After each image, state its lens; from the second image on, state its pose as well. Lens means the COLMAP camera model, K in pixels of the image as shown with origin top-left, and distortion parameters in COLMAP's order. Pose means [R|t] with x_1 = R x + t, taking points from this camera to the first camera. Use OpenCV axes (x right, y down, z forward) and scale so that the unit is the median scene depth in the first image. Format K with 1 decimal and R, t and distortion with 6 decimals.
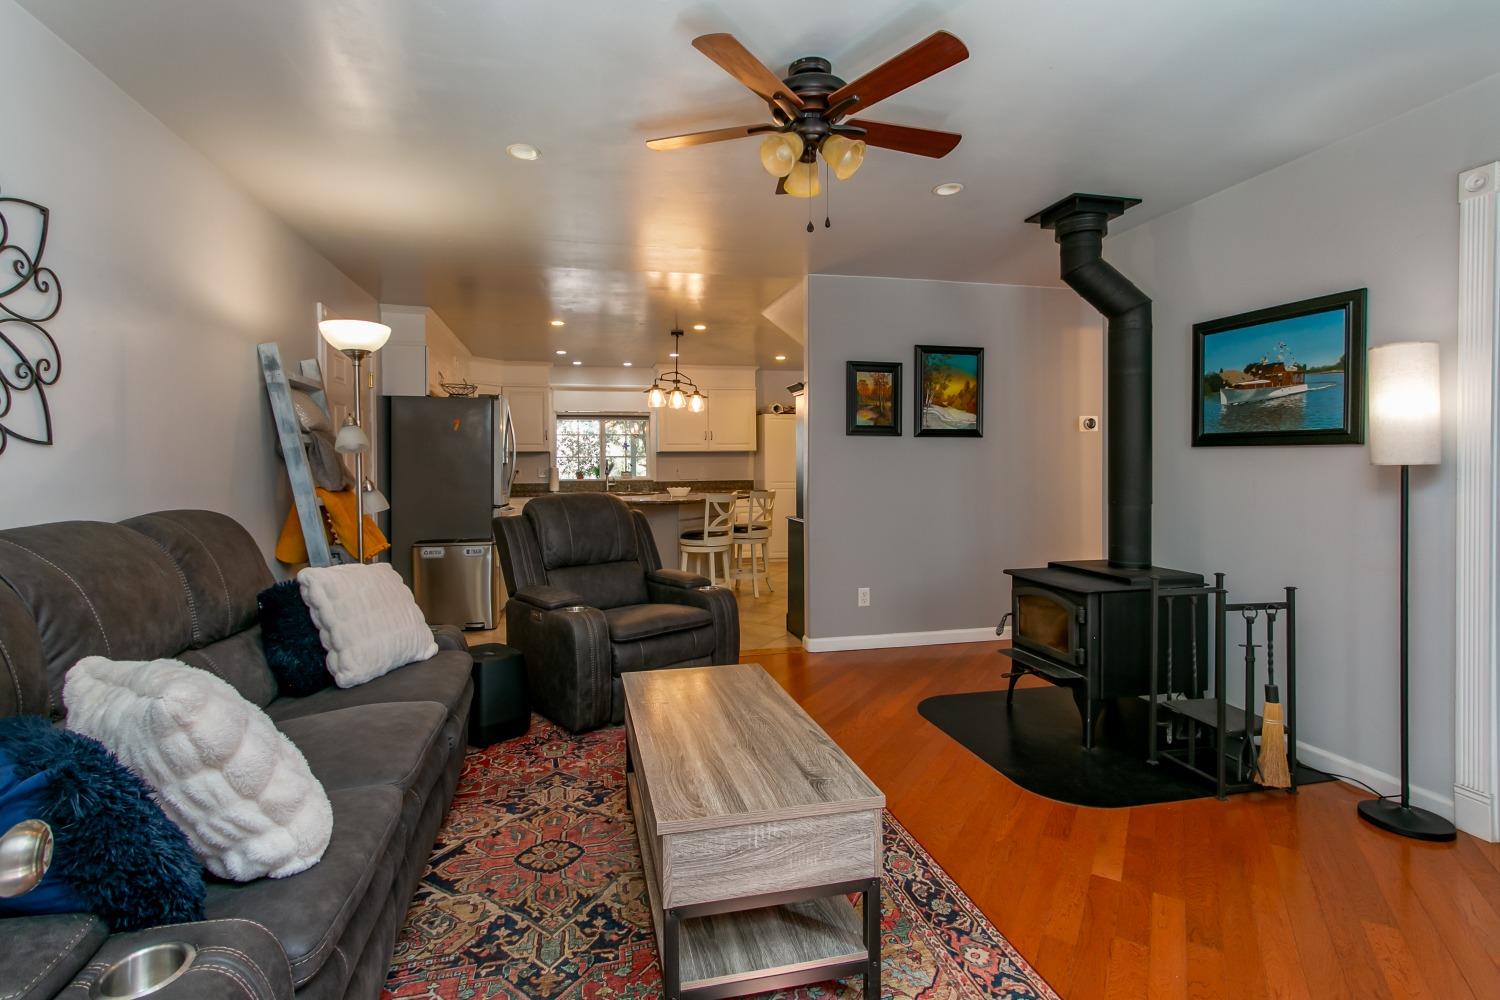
lens RADIAL K [[698.8, 0, 727.0], [0, 698.8, 465.9], [0, 0, 1]] dist [-0.005760, -0.000280]
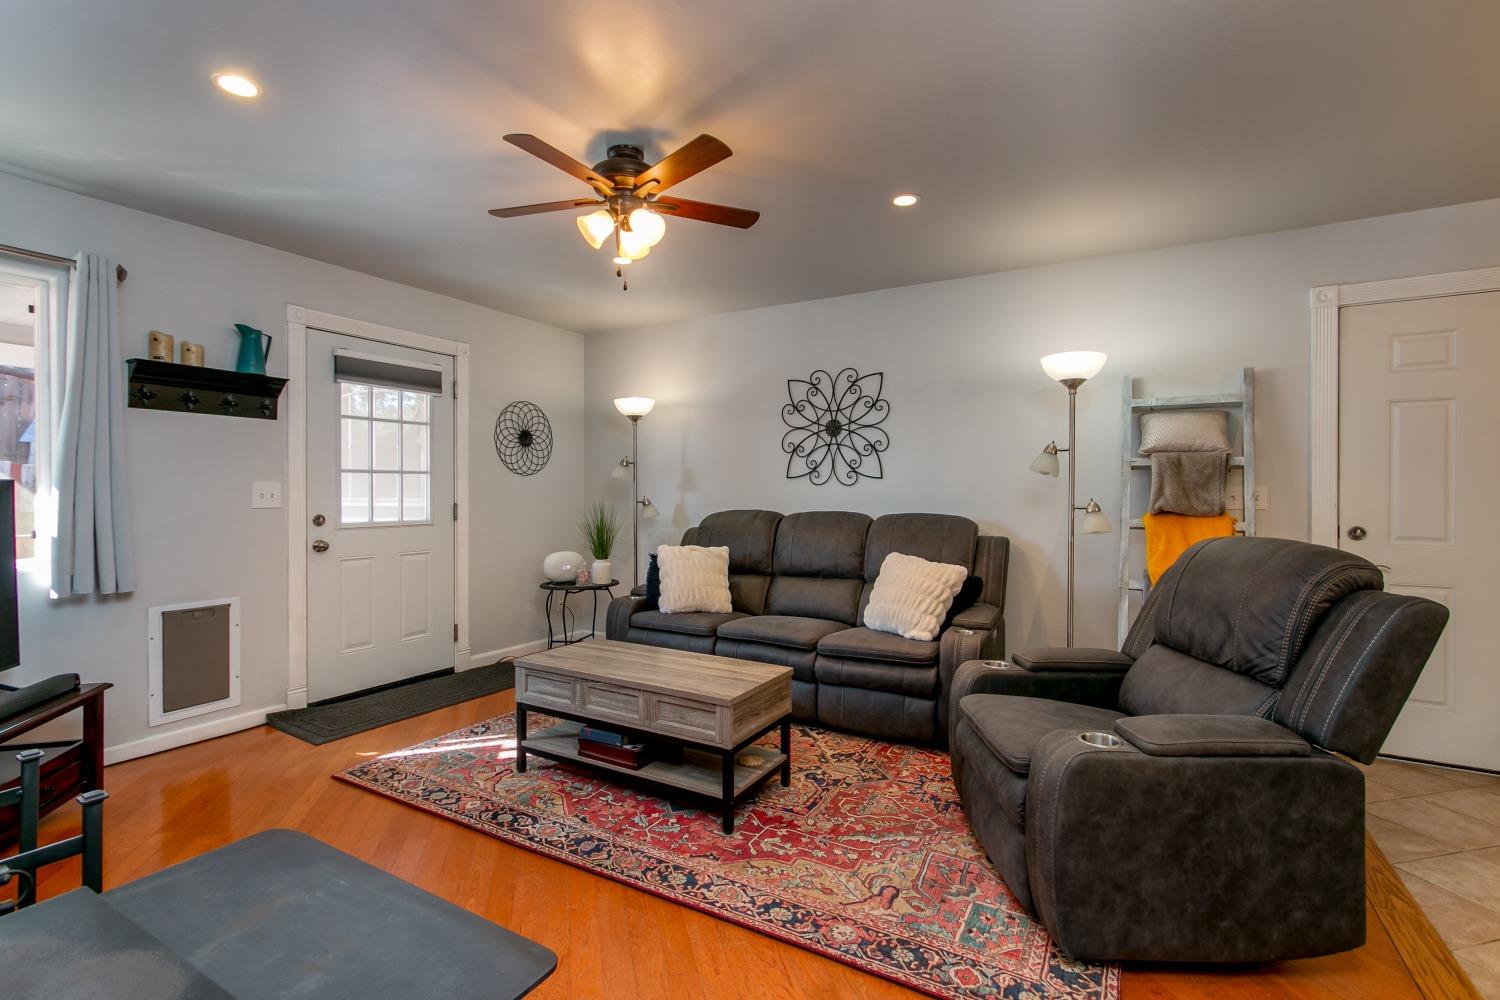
lens RADIAL K [[698.8, 0, 749.5], [0, 698.8, 492.2], [0, 0, 1]] dist [-0.005760, -0.000280]
pose [[-0.676994, 0.007015, -0.735956, 0.847876], [-0.000277, 0.999952, 0.009786, -0.006817], [0.735989, 0.006828, -0.676959, 1.962494]]
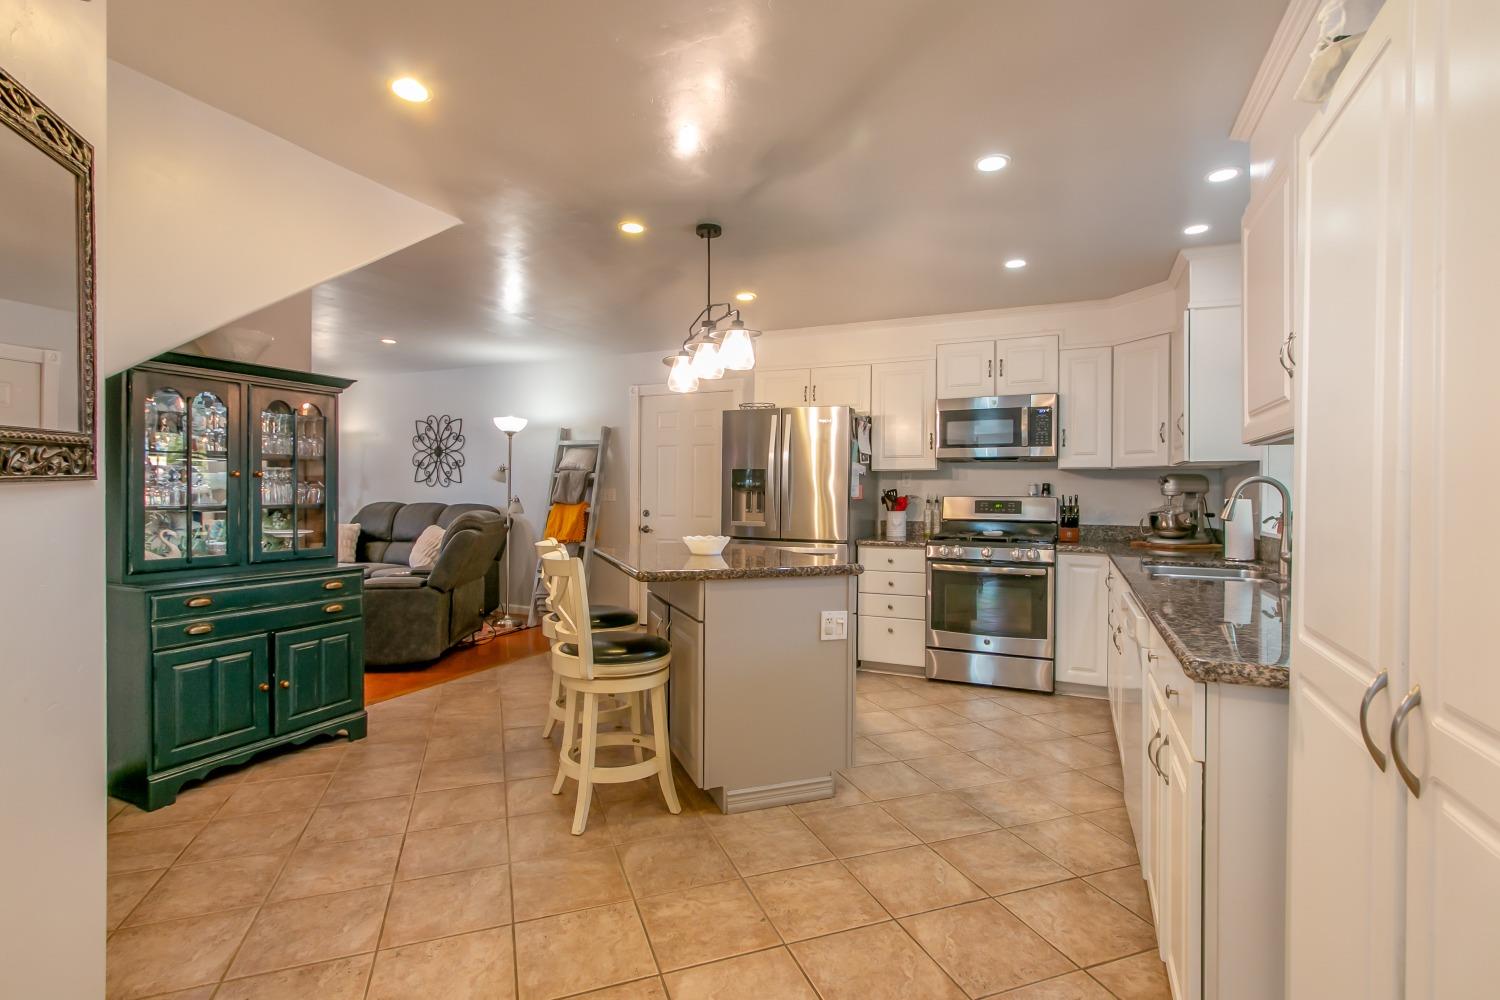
lens RADIAL K [[698.8, 0, 747.9], [0, 698.8, 498.4], [0, 0, 1]] dist [-0.005760, -0.000280]
pose [[-0.600029, 0.016610, -0.799806, 0.952103], [-0.003014, 0.999730, 0.023023, -0.032732], [0.799973, 0.016225, -0.599817, 3.942560]]
